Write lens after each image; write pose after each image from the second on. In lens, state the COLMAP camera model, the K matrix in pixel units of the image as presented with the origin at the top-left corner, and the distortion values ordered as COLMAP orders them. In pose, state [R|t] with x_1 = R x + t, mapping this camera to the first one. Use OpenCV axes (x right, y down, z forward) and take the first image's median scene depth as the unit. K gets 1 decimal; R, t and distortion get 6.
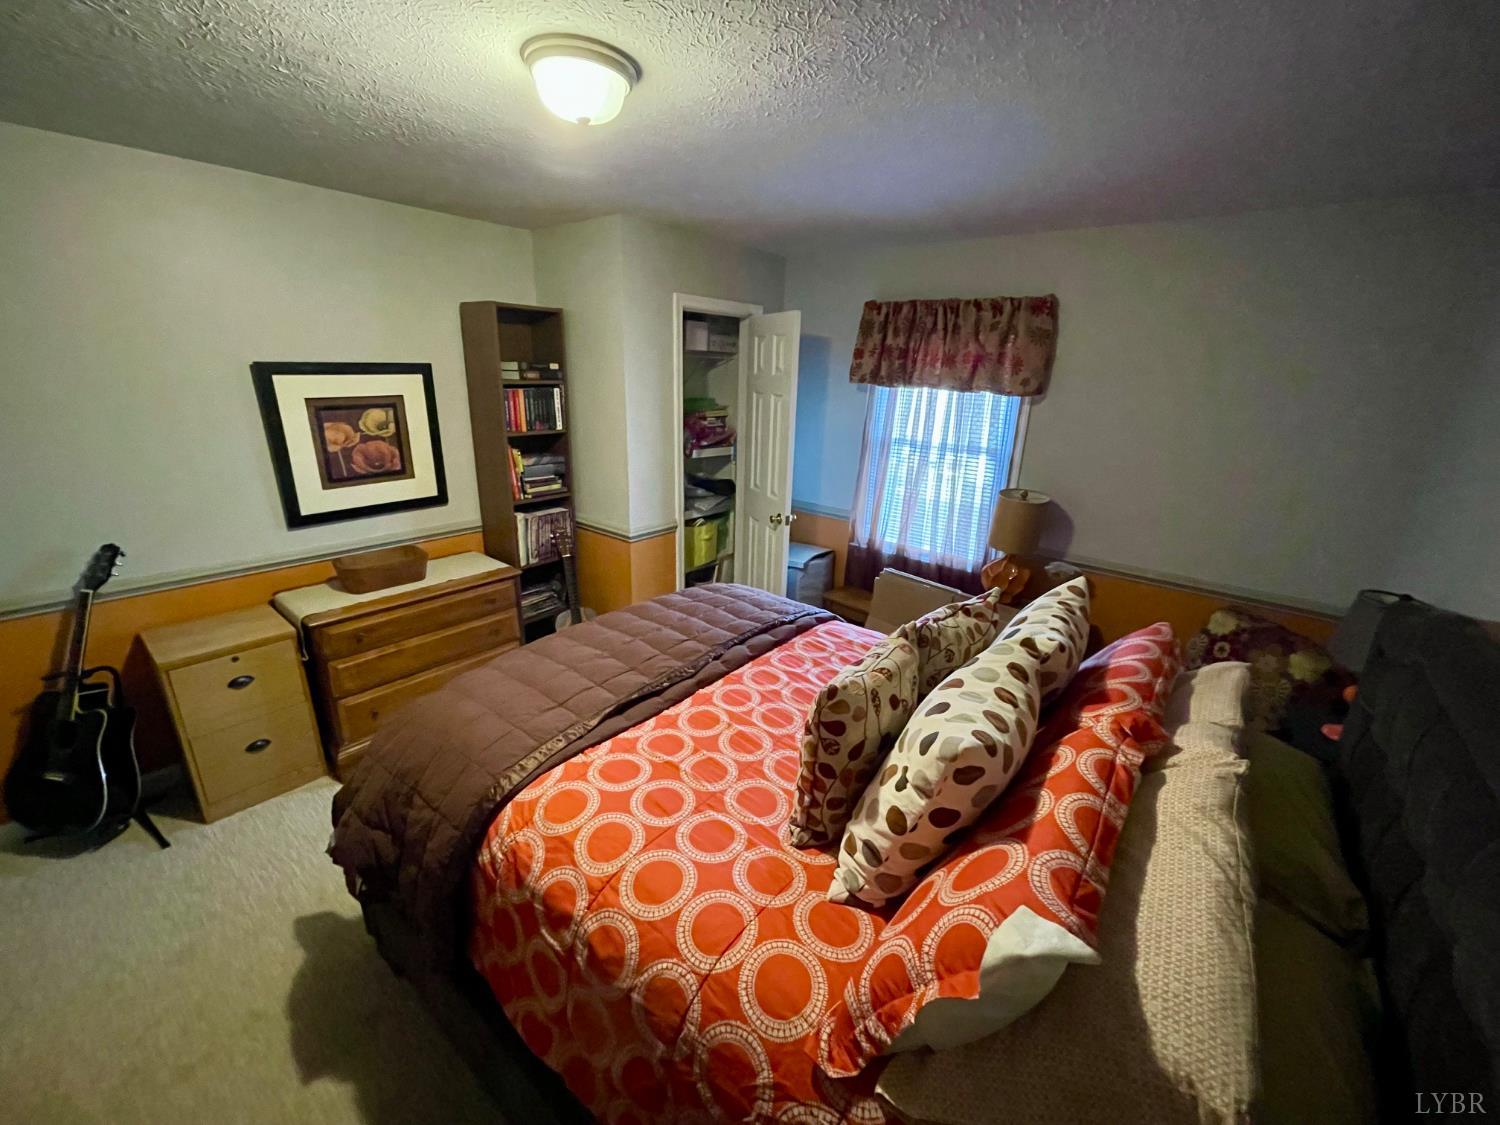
lens RADIAL K [[606.2, 0, 757.6], [0, 606.2, 555.4], [0, 0, 1]] dist [-0.003335, 0.001352]
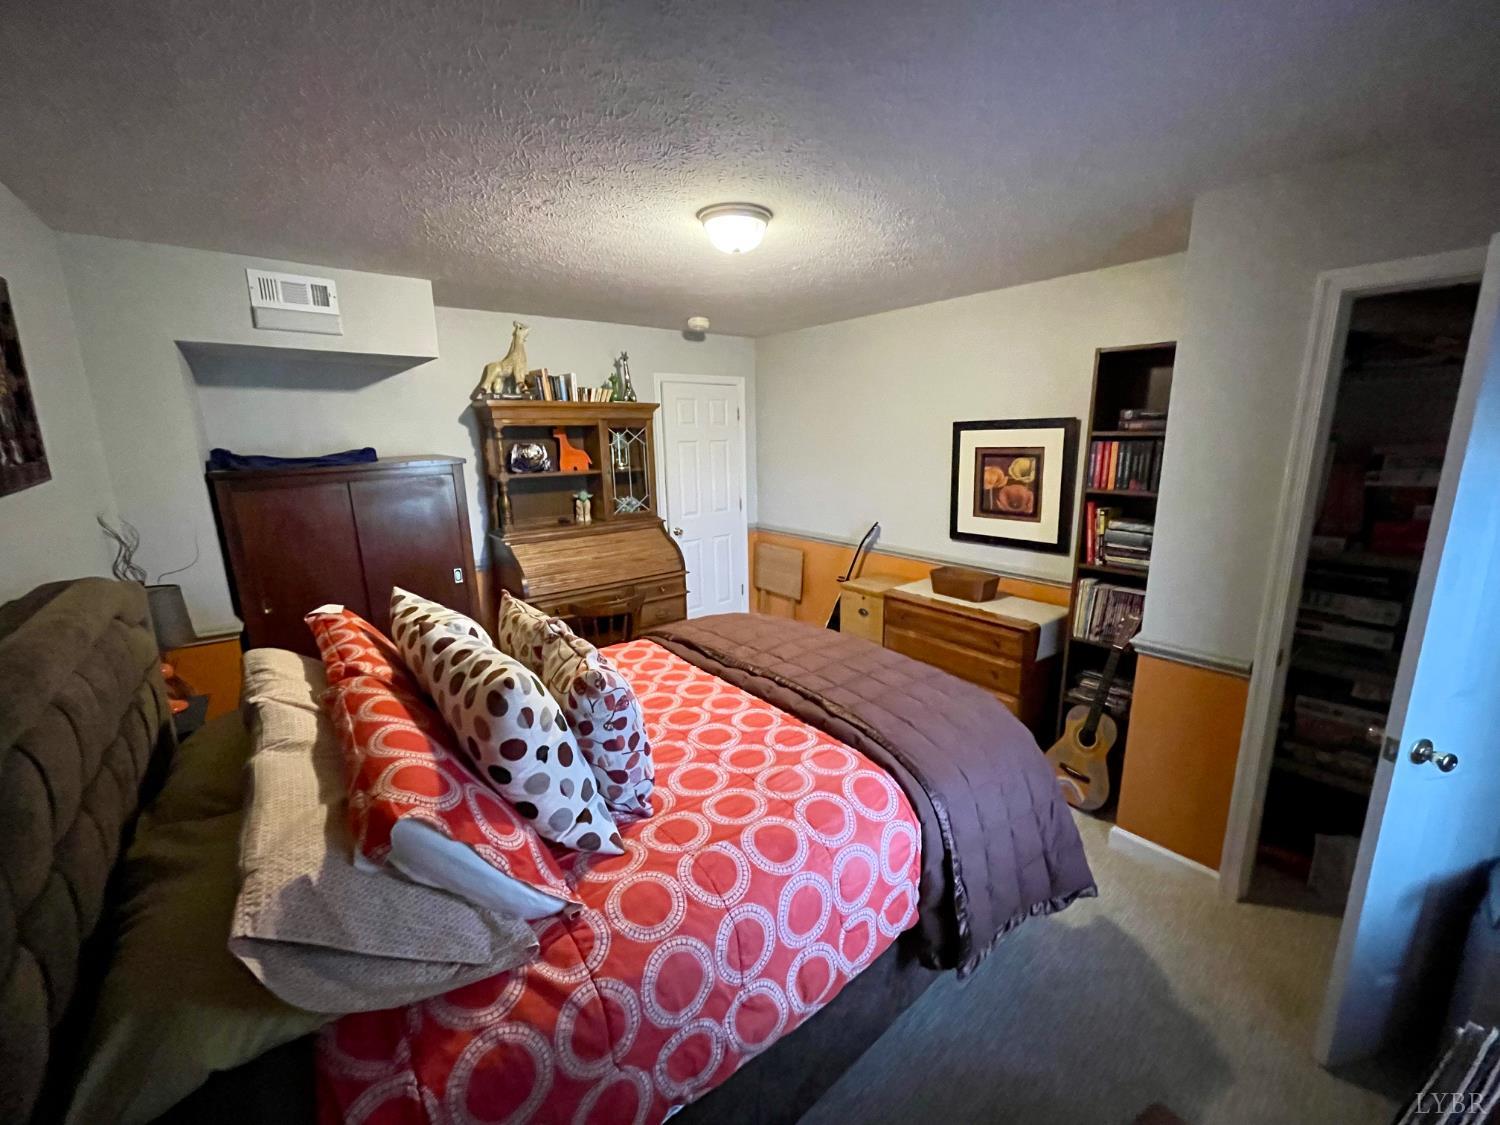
lens RADIAL K [[606.2, 0, 759.9], [0, 606.2, 570.0], [0, 0, 1]] dist [-0.003335, 0.001352]
pose [[-0.201282, 0.194382, -0.960053, 0.648407], [-0.289504, 0.924522, 0.247885, -0.189697], [0.935774, 0.327834, -0.129816, 0.766707]]
